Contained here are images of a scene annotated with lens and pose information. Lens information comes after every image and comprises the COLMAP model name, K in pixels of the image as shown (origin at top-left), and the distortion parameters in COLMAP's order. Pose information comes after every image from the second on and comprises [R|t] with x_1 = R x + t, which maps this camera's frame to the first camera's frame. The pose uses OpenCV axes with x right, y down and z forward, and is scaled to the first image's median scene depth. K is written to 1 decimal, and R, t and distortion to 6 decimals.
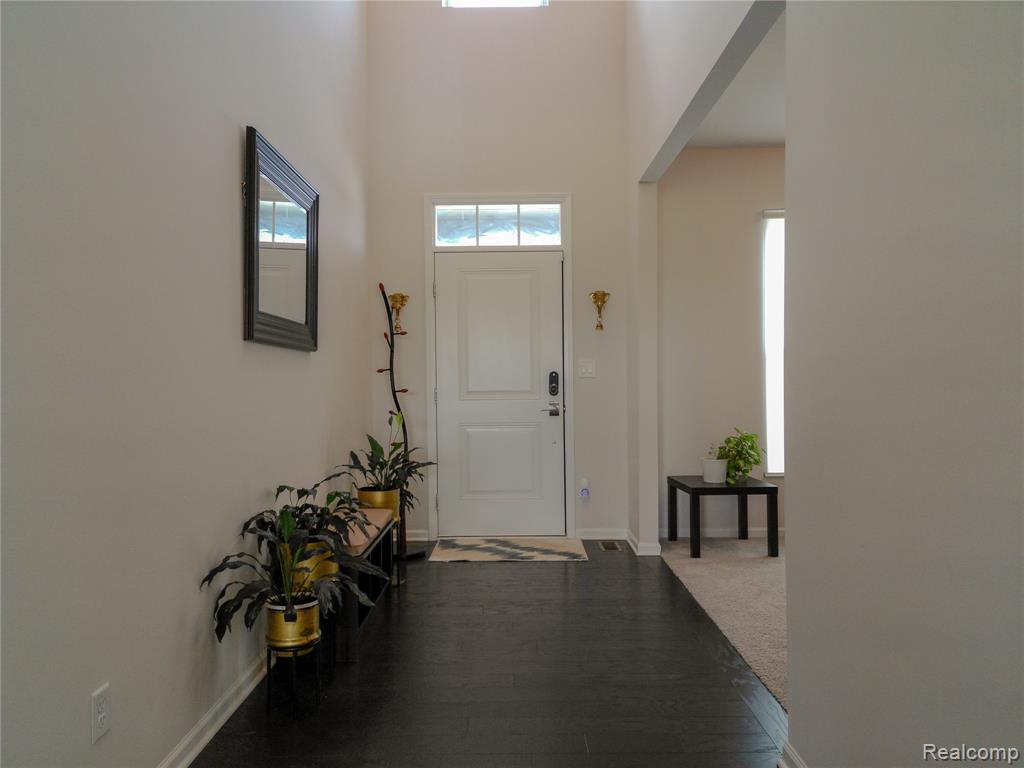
lens RADIAL K [[768.3, 0, 511.3], [0, 768.3, 387.6], [0, 0, 1]] dist [0.067507, -0.073794]
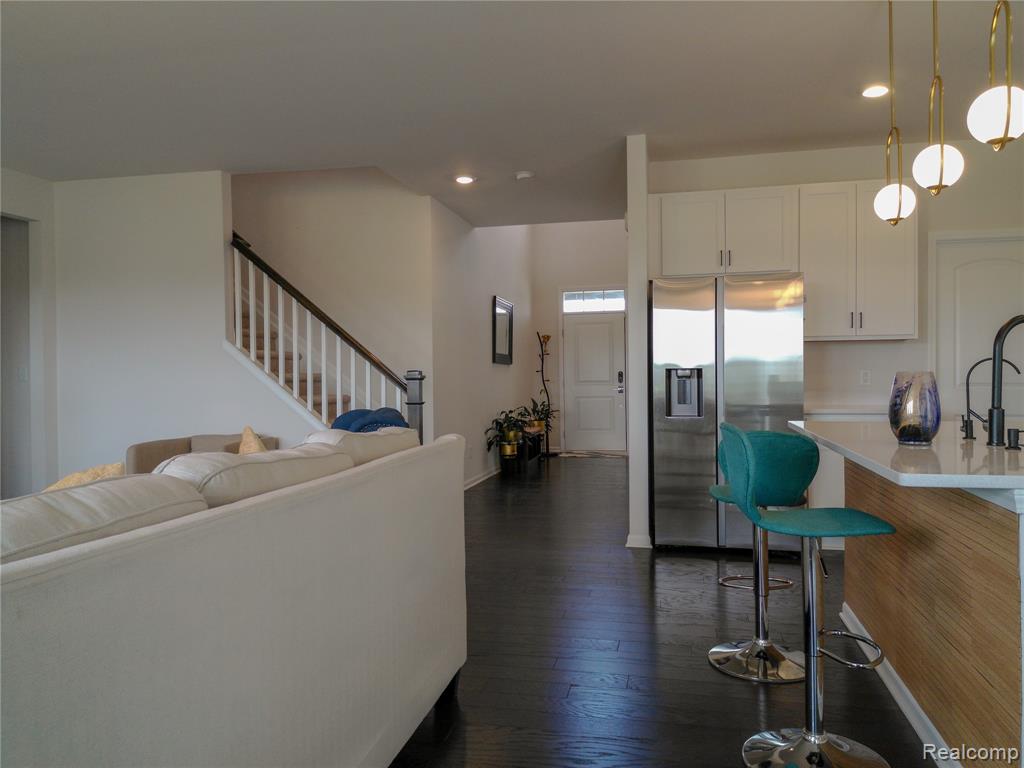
lens RADIAL K [[768.3, 0, 507.6], [0, 768.3, 377.9], [0, 0, 1]] dist [0.067507, -0.073794]
pose [[0.975764, -0.004312, -0.218782, 0.244528], [0.002165, 0.999947, -0.010053, 0.019959], [0.218814, 0.009335, 0.975722, -1.249978]]
